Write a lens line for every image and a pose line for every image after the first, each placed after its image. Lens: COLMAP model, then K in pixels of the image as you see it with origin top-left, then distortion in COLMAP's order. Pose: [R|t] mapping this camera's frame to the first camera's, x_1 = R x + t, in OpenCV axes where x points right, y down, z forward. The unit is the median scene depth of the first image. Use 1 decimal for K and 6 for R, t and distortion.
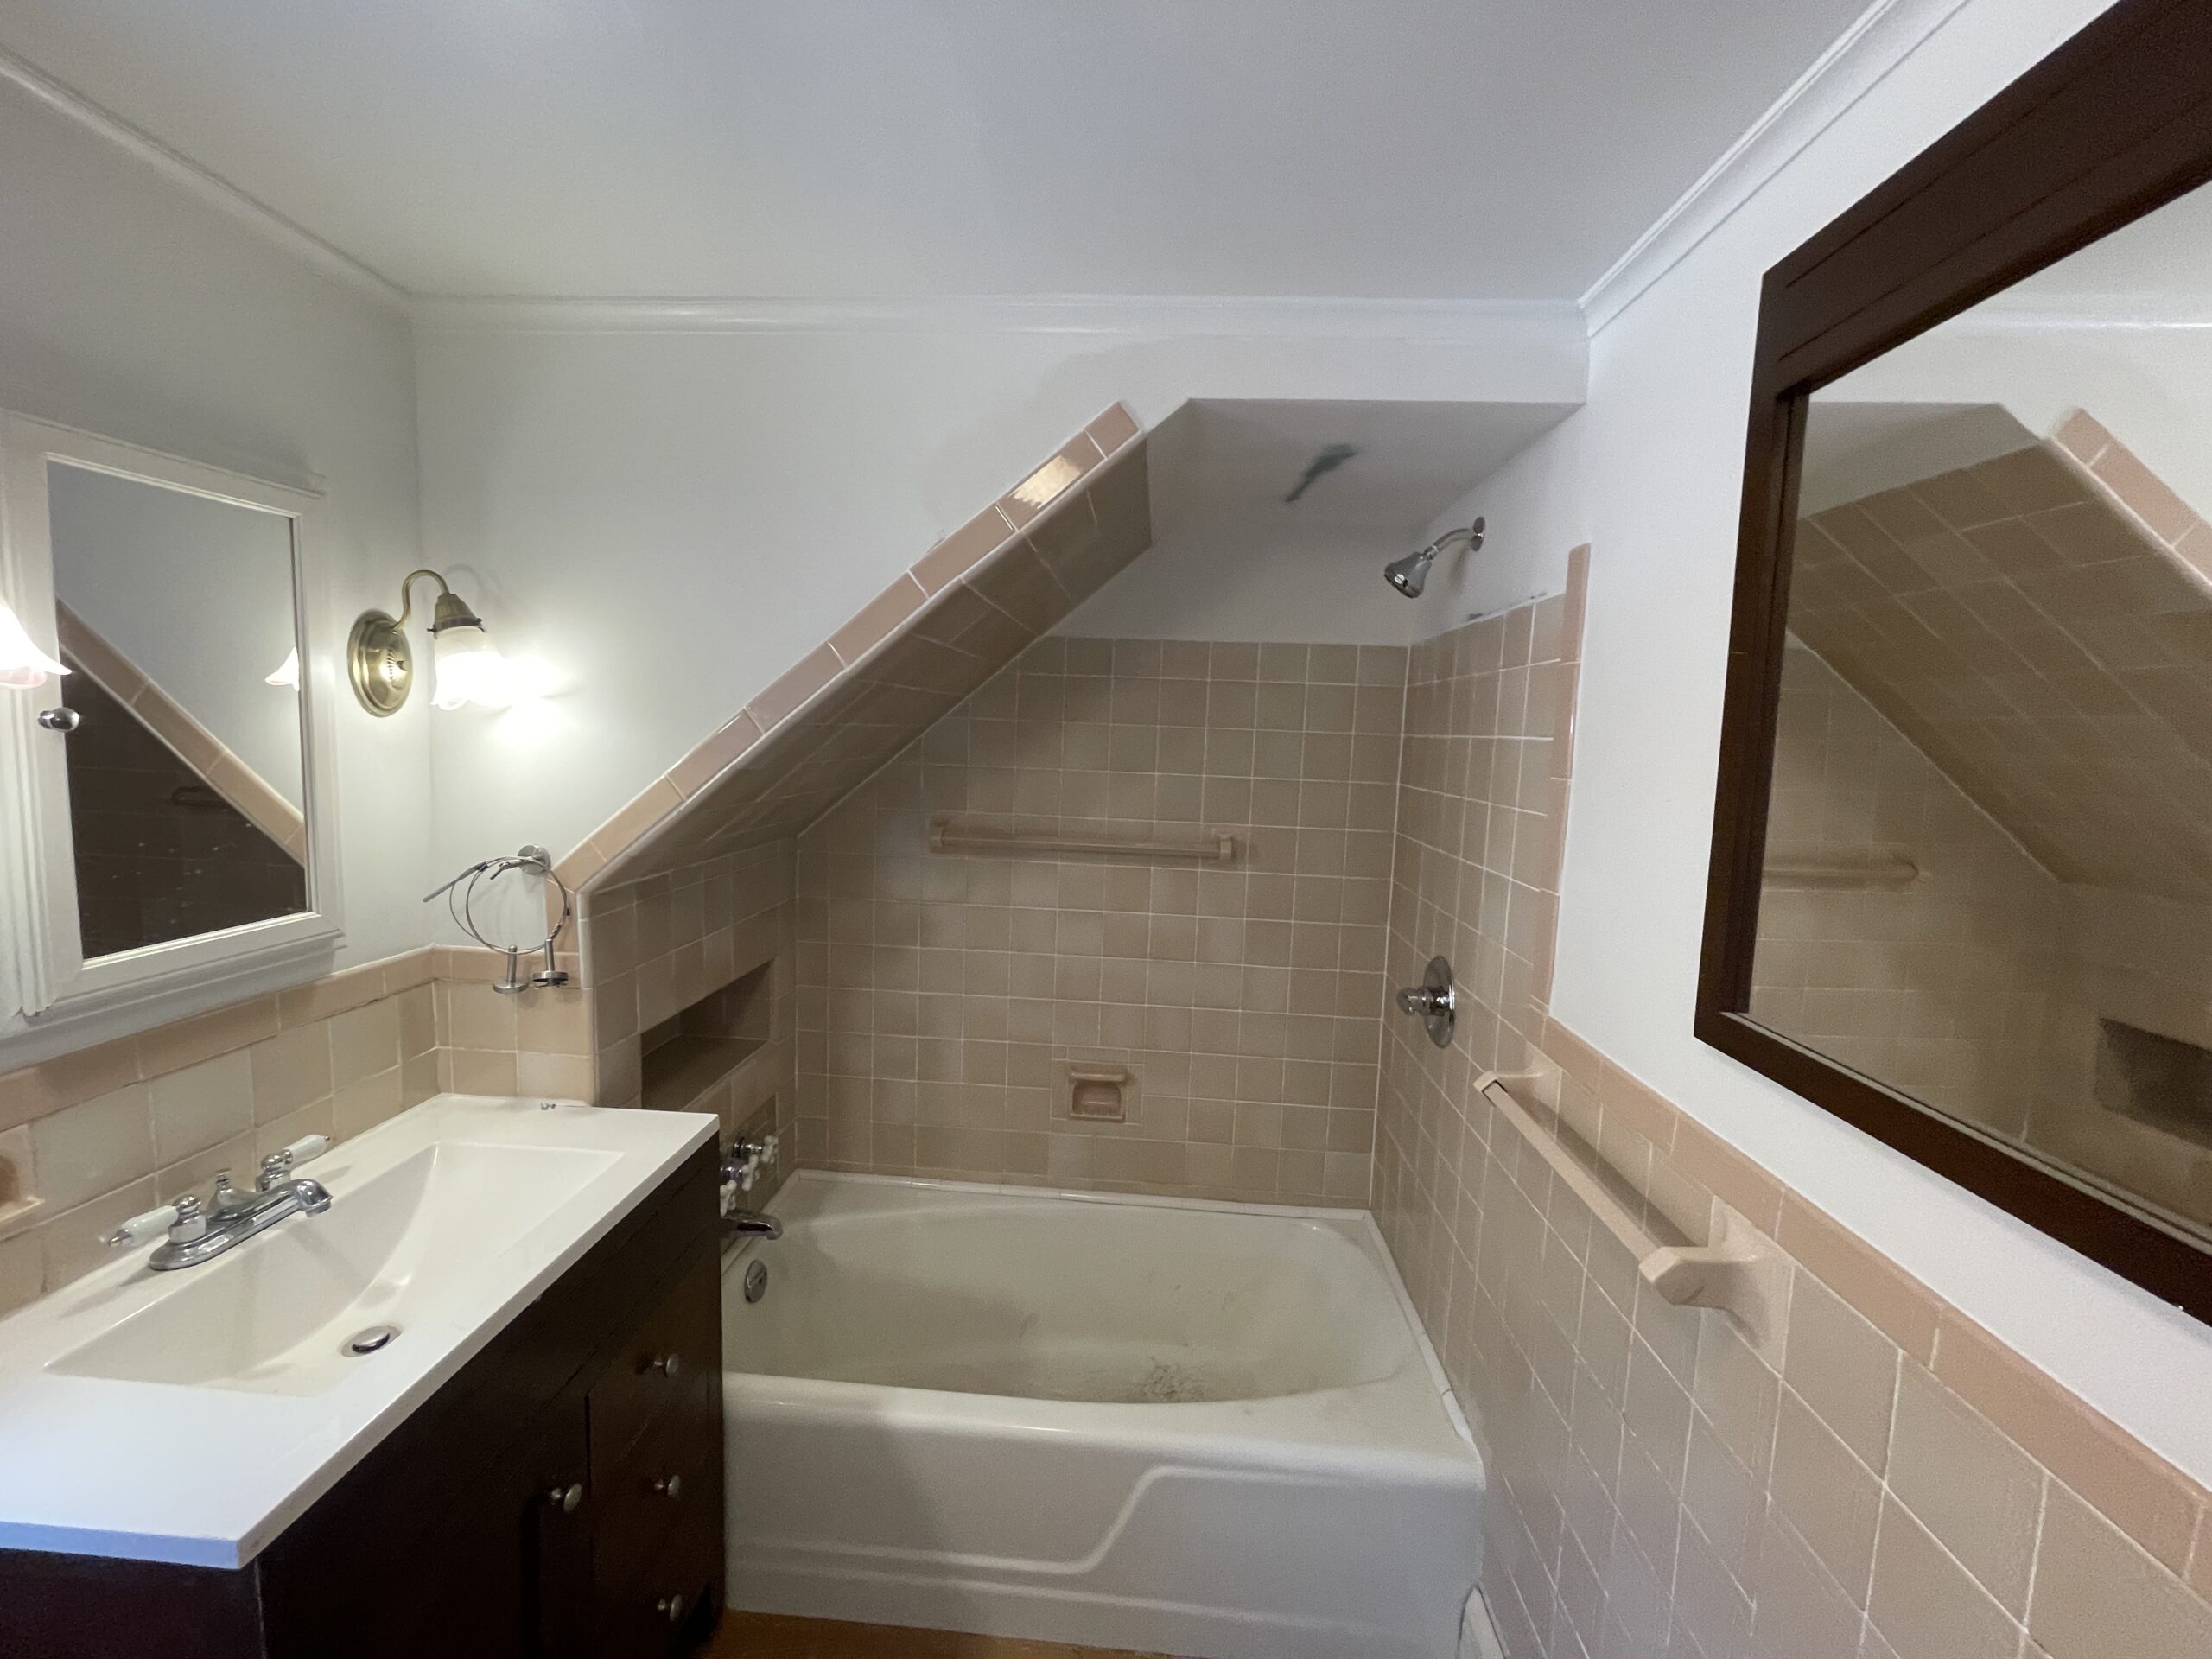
lens RADIAL K [[892.7, 0, 1089.2], [0, 892.7, 820.8], [0, 0, 1]] dist [-0.002512, 0.000710]
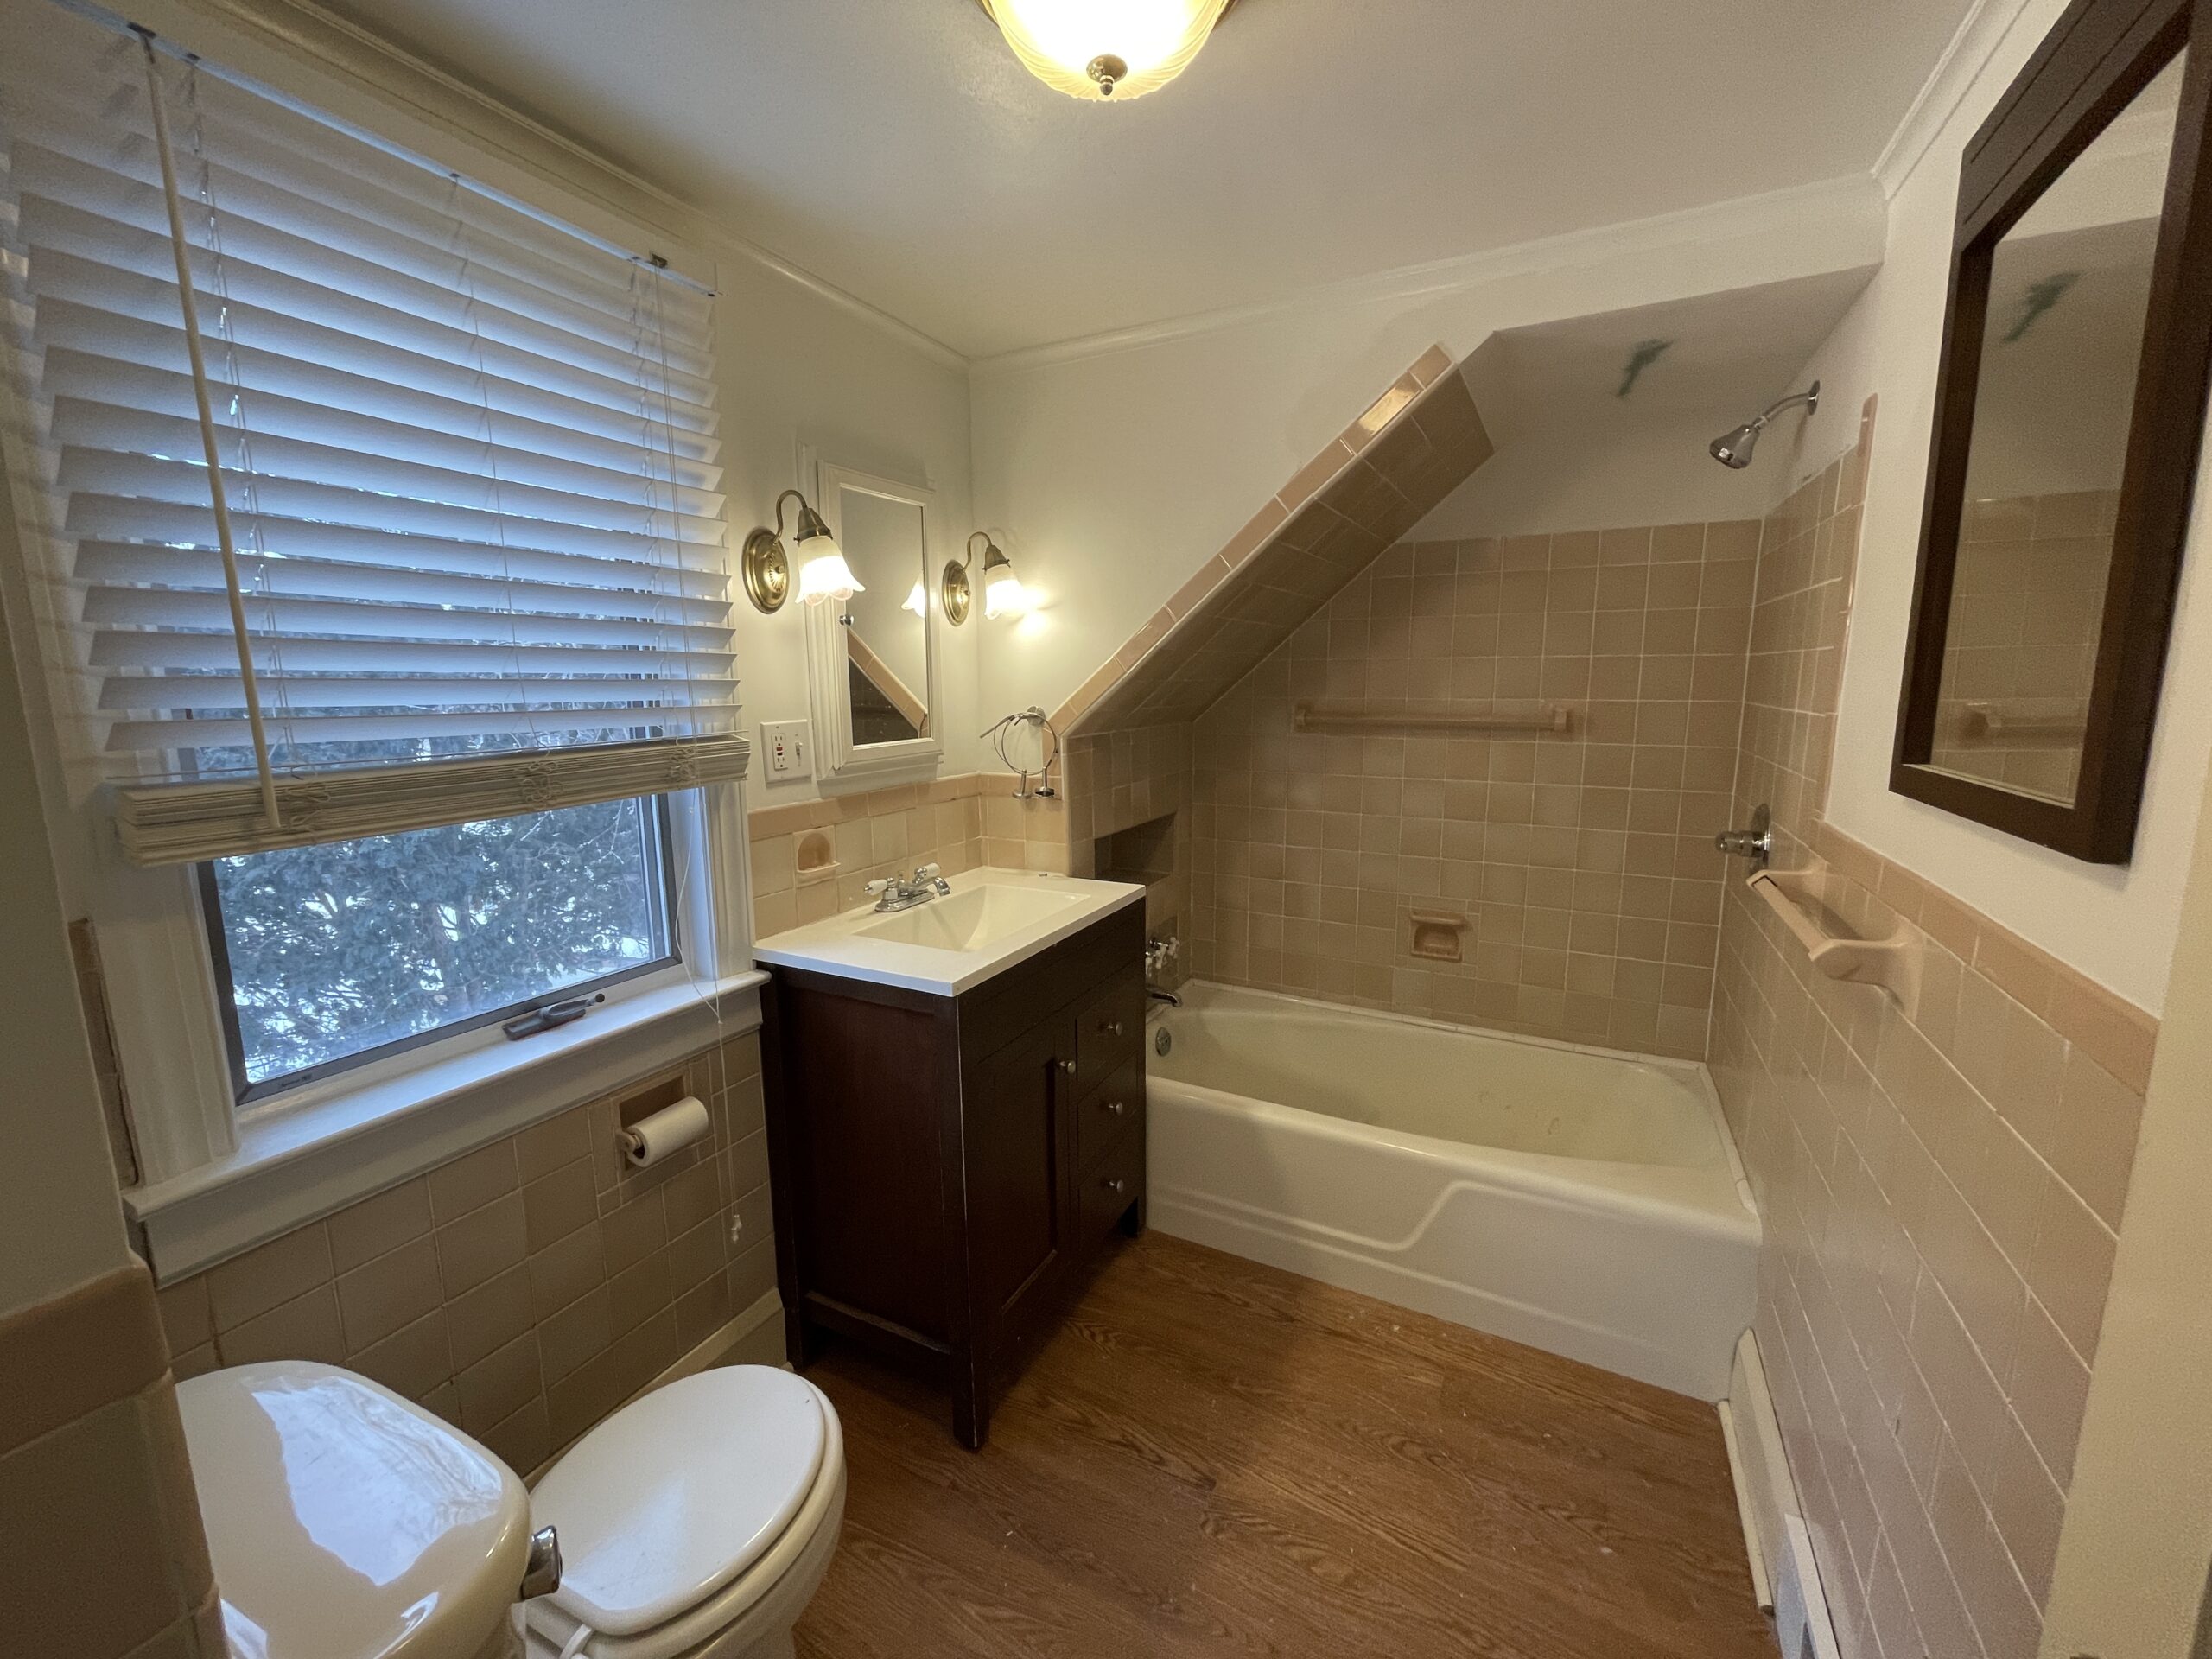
lens RADIAL K [[892.7, 0, 1098.2], [0, 892.7, 834.2], [0, 0, 1]] dist [-0.002512, 0.000710]
pose [[0.915796, 0.027104, -0.400727, 0.107452], [-0.000903, 0.997857, 0.065429, 0.145006], [0.401642, -0.059558, 0.913858, -0.388056]]
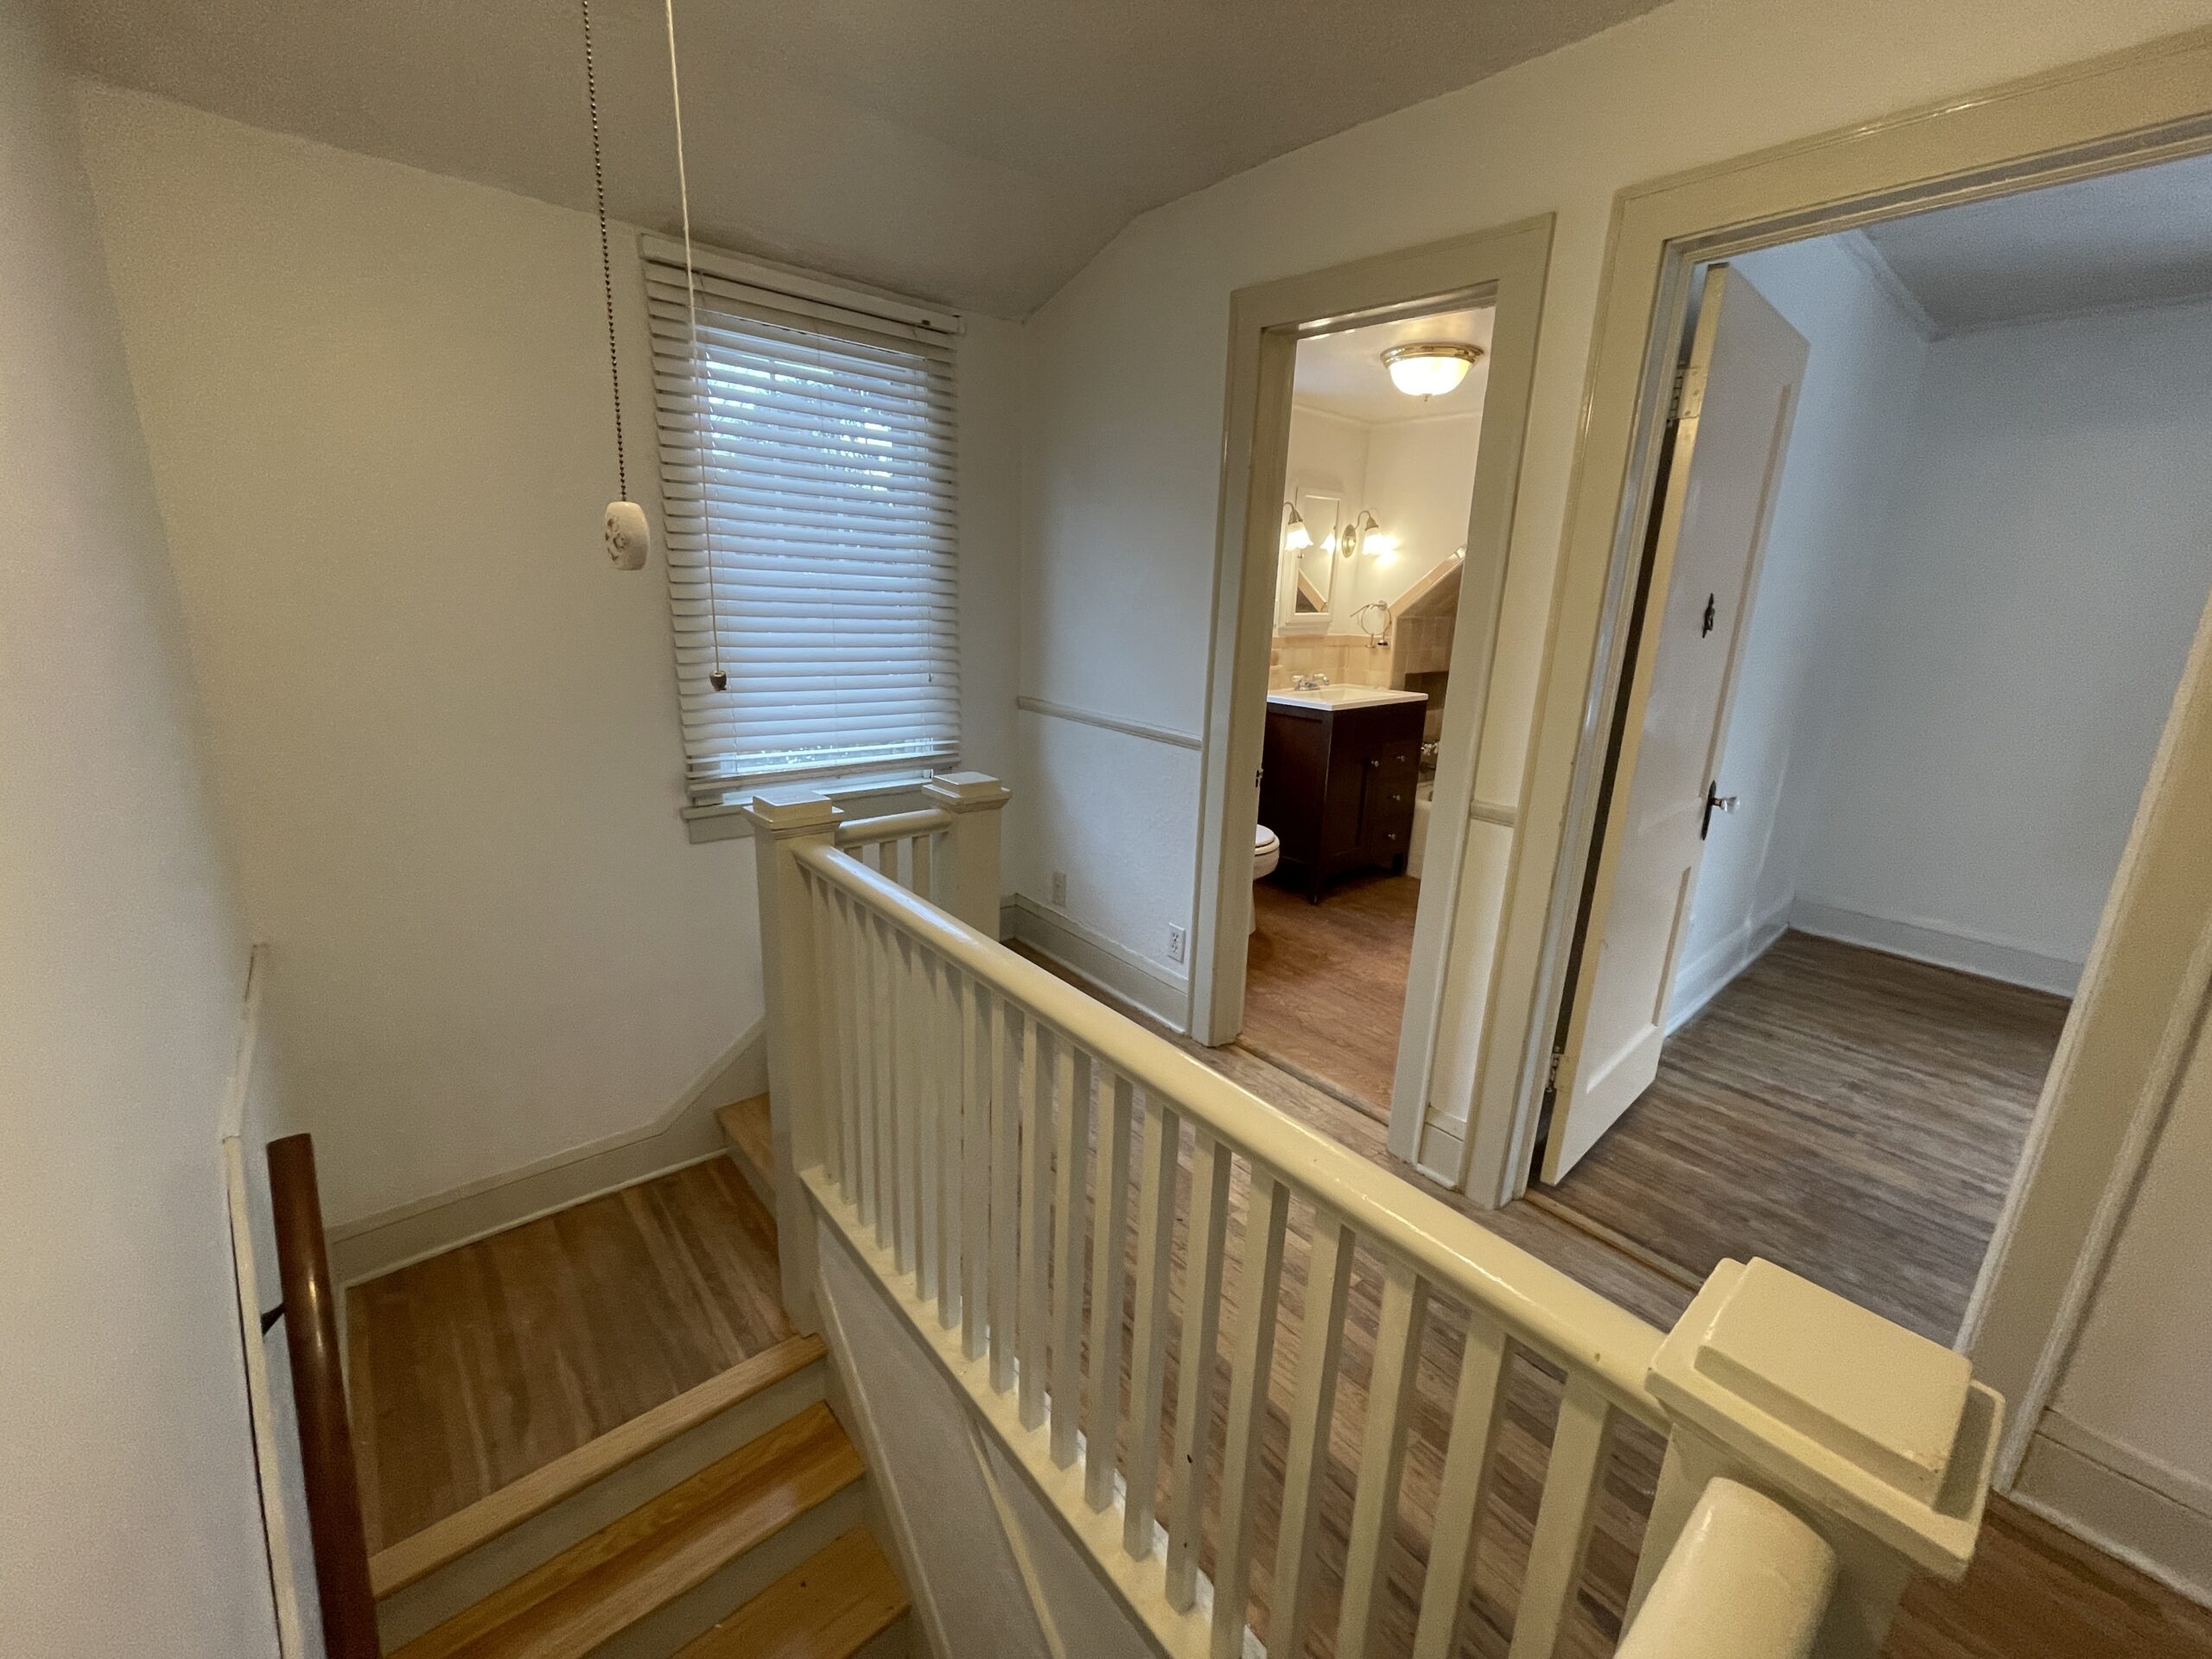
lens RADIAL K [[892.7, 0, 1107.5], [0, 892.7, 822.2], [0, 0, 1]] dist [-0.002512, 0.000710]
pose [[0.706097, 0.175803, -0.685945, 0.930225], [-0.077926, 0.982099, 0.171491, 0.317524], [0.703815, -0.067636, 0.707157, -1.852941]]
